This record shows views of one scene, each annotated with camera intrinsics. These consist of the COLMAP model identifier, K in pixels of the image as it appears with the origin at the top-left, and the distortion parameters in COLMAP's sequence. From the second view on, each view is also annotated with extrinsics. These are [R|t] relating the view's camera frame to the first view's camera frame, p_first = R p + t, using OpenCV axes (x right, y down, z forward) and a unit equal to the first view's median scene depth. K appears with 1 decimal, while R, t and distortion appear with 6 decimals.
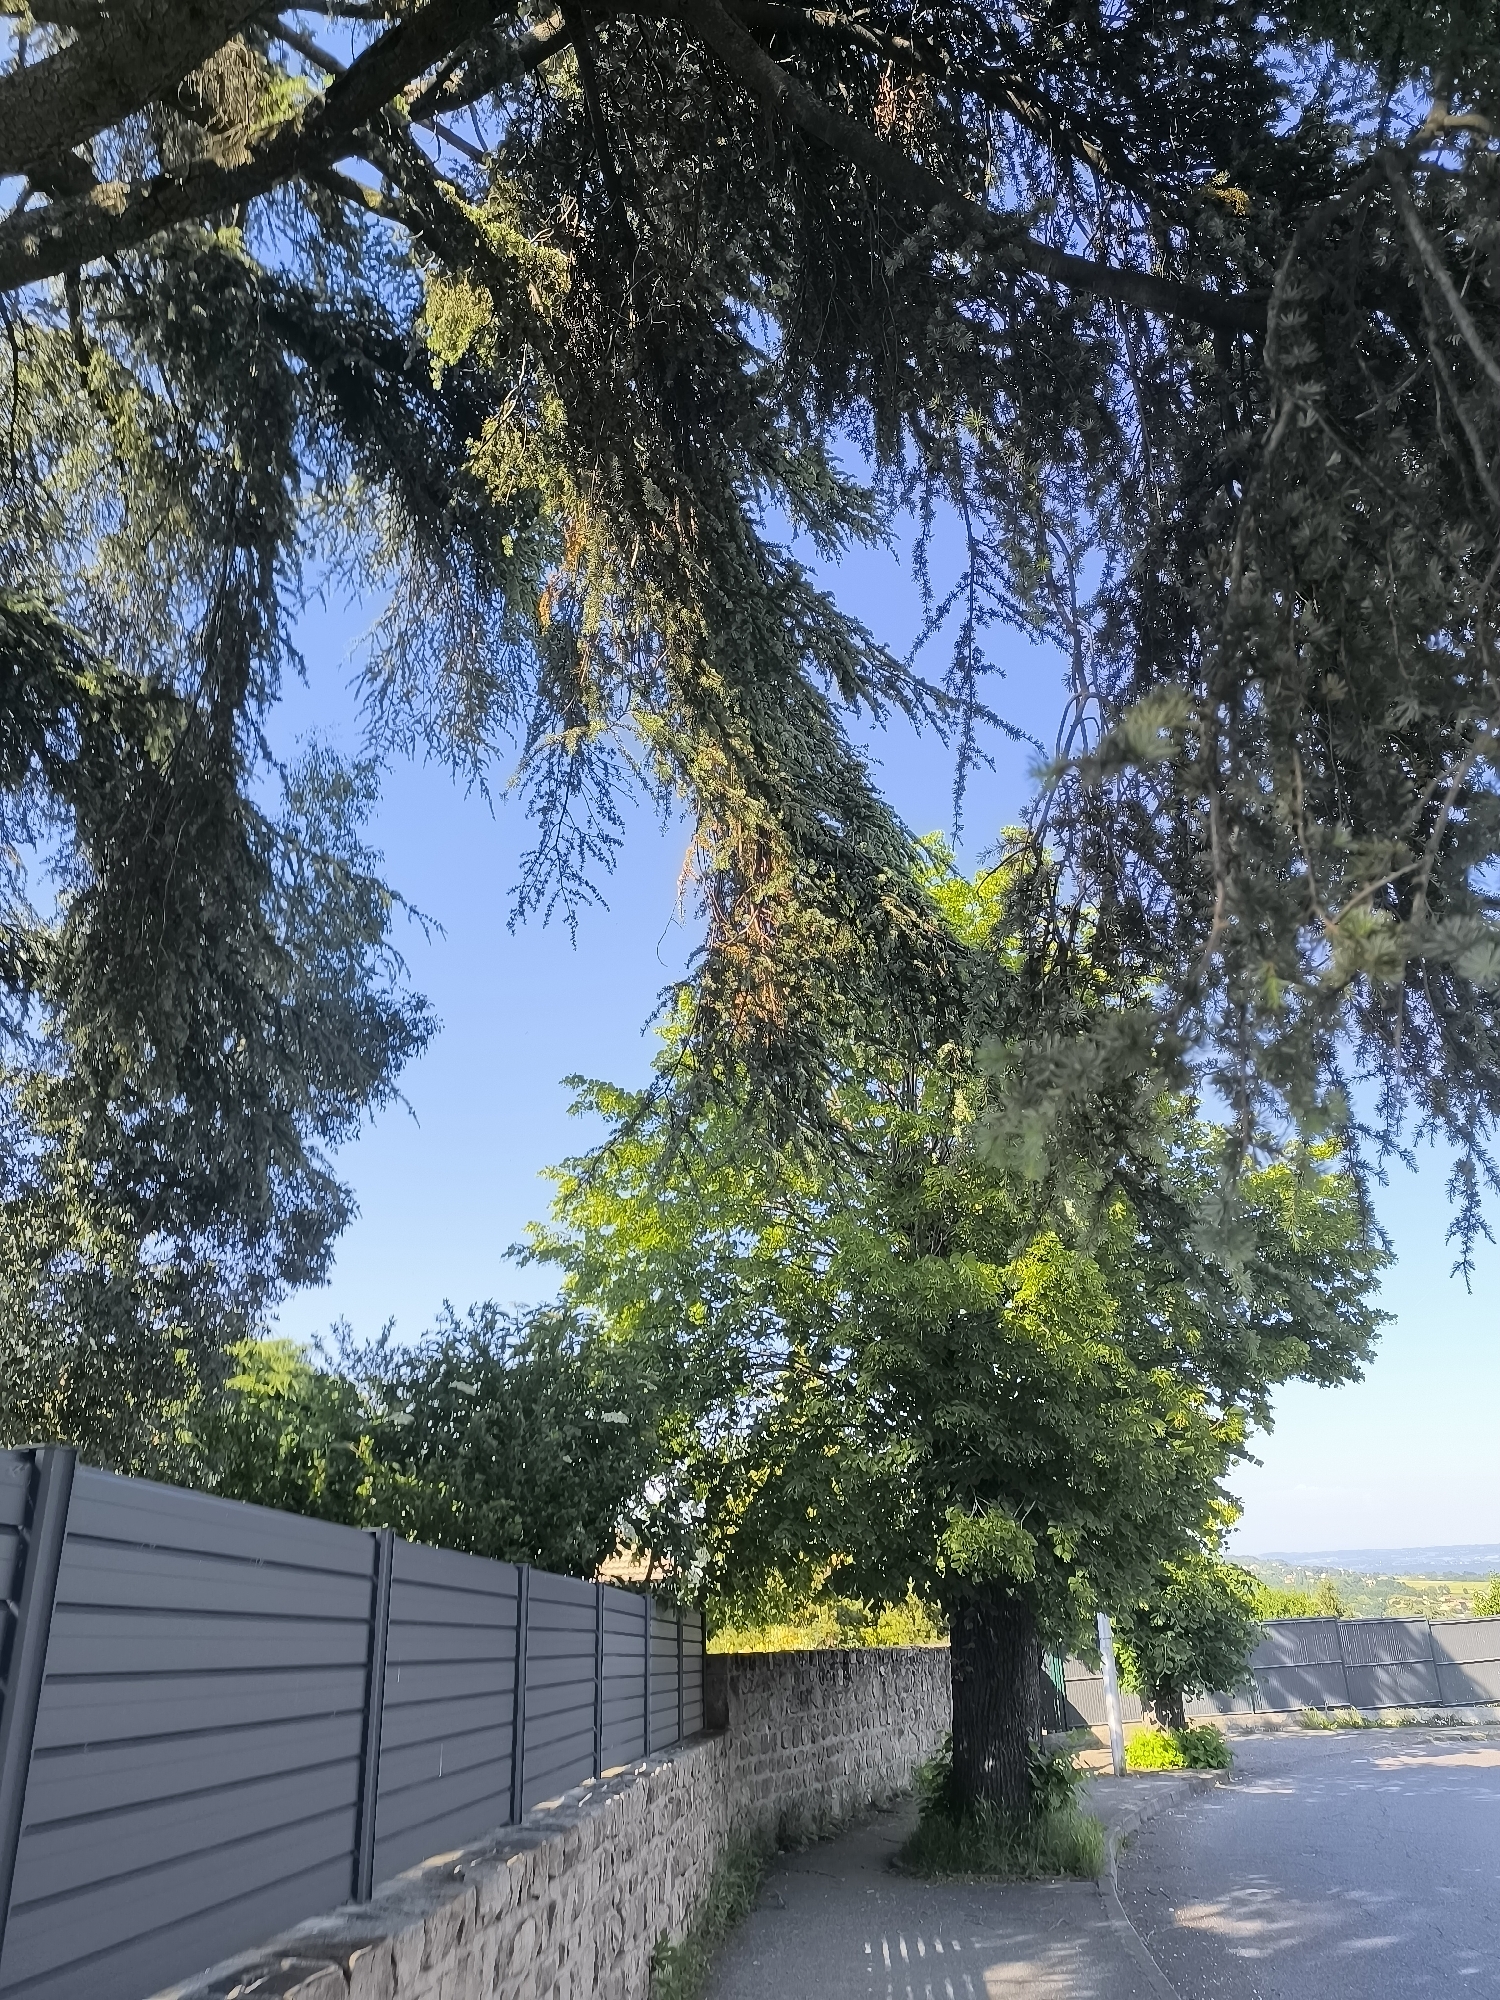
lens RADIAL K [[1360.3, 0, 749.5], [0, 1360.3, 1063.3], [0, 0, 1]] dist [-0.003284, -0.002661]
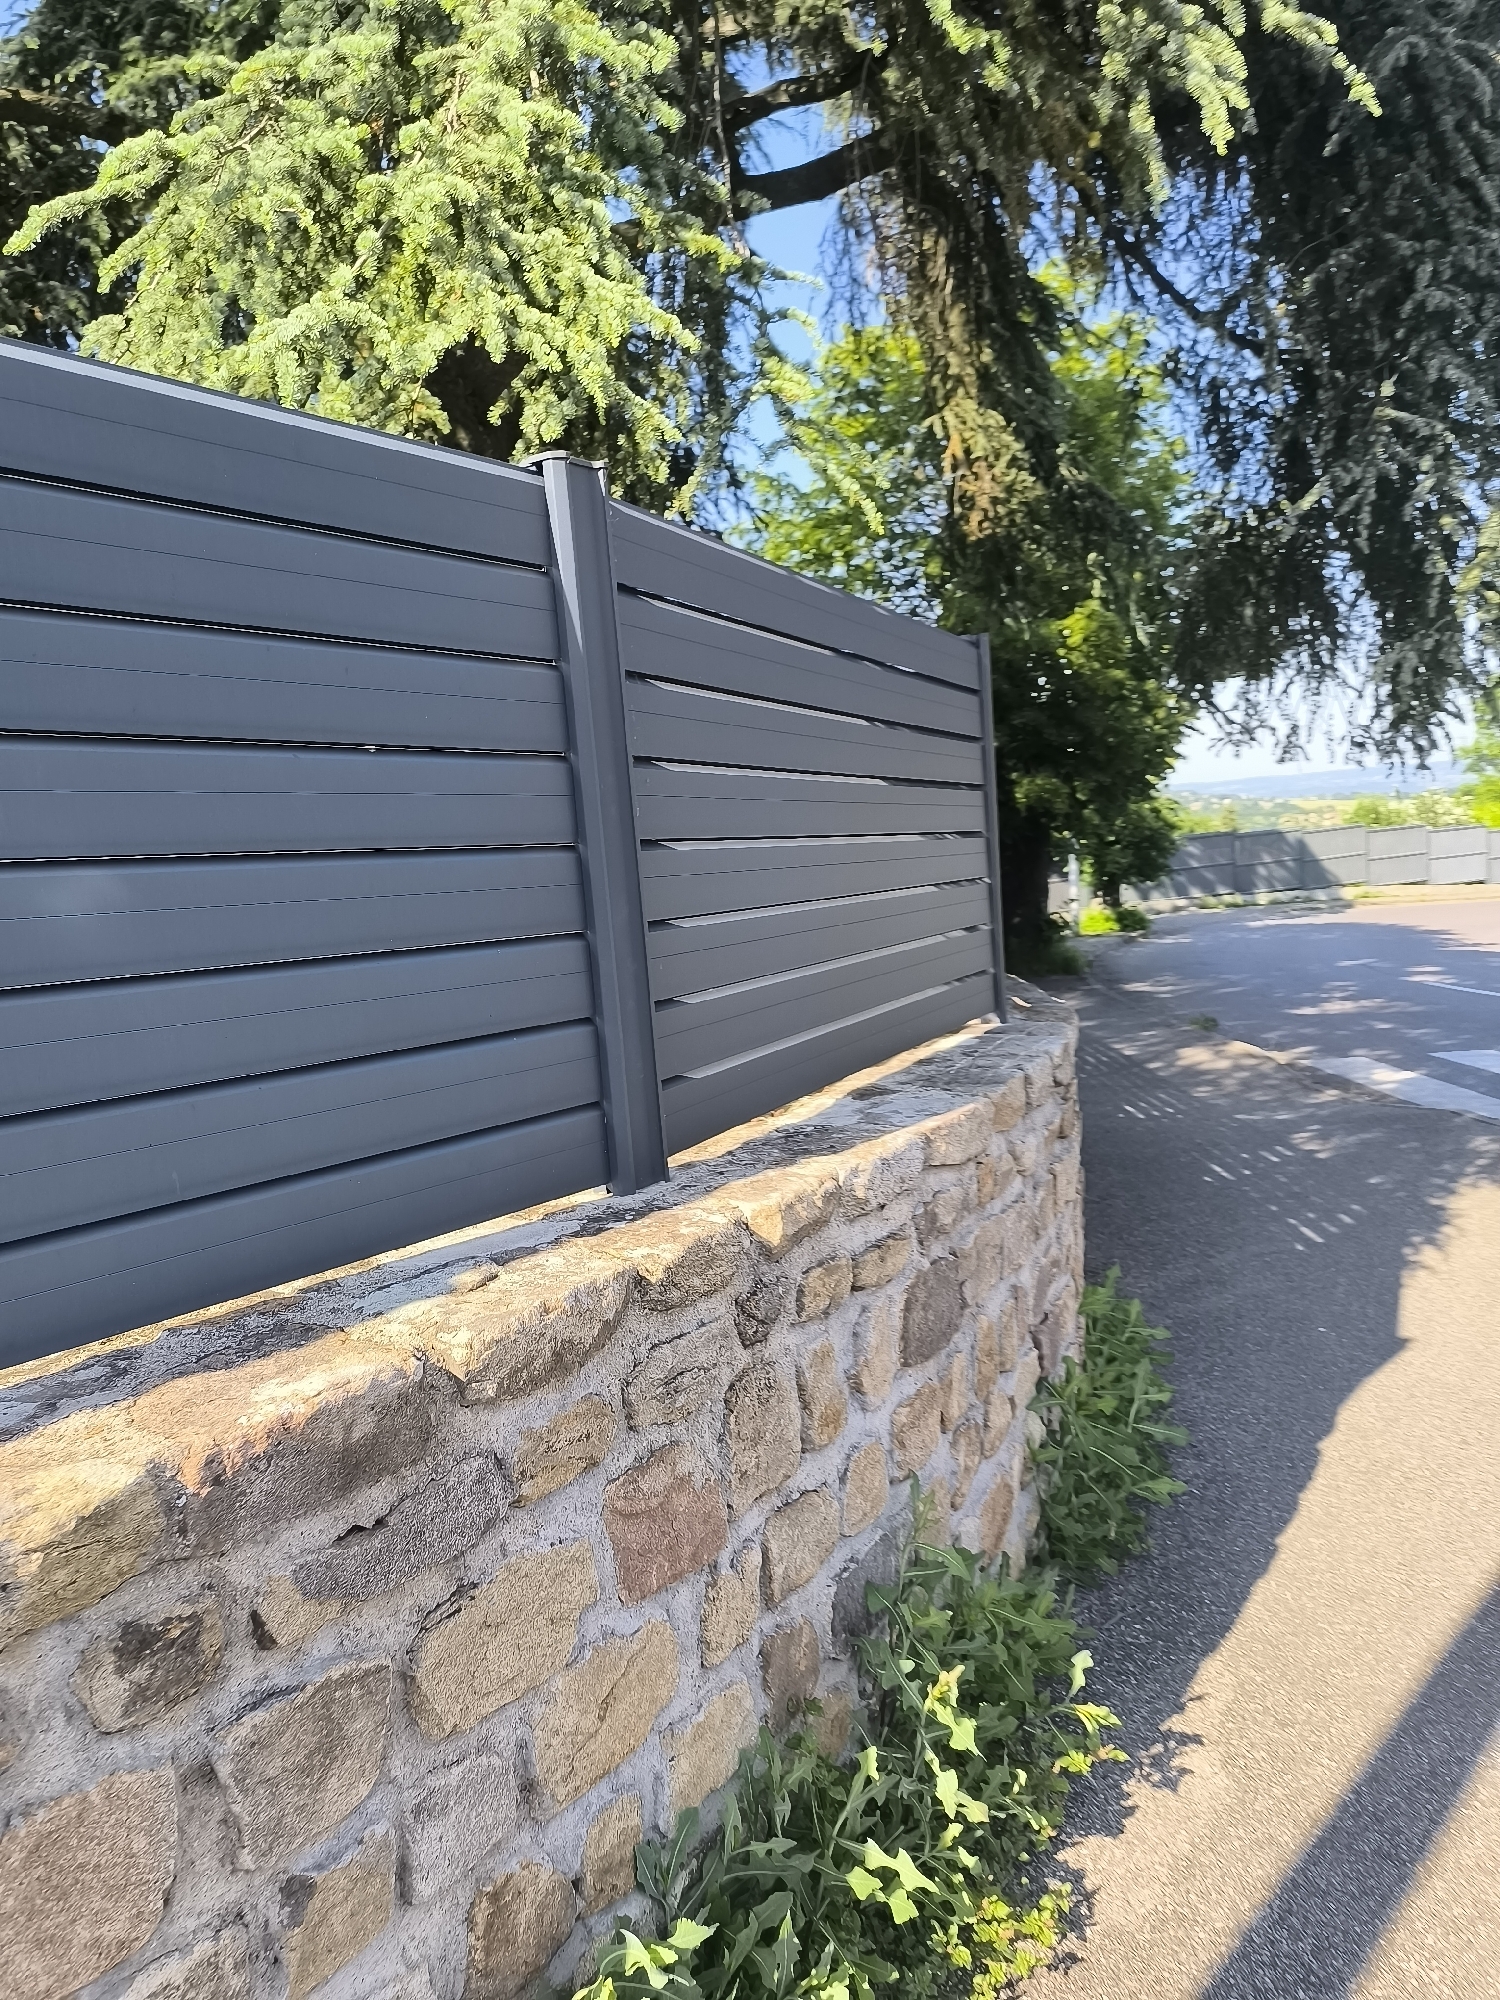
lens RADIAL K [[1360.3, 0, 749.5], [0, 1360.3, 1063.3], [0, 0, 1]] dist [-0.003284, -0.002661]
pose [[0.997797, -0.055791, 0.035899, -0.126901], [0.029767, 0.860081, 0.509288, -0.109305], [-0.059290, -0.507097, 0.859847, -0.287135]]
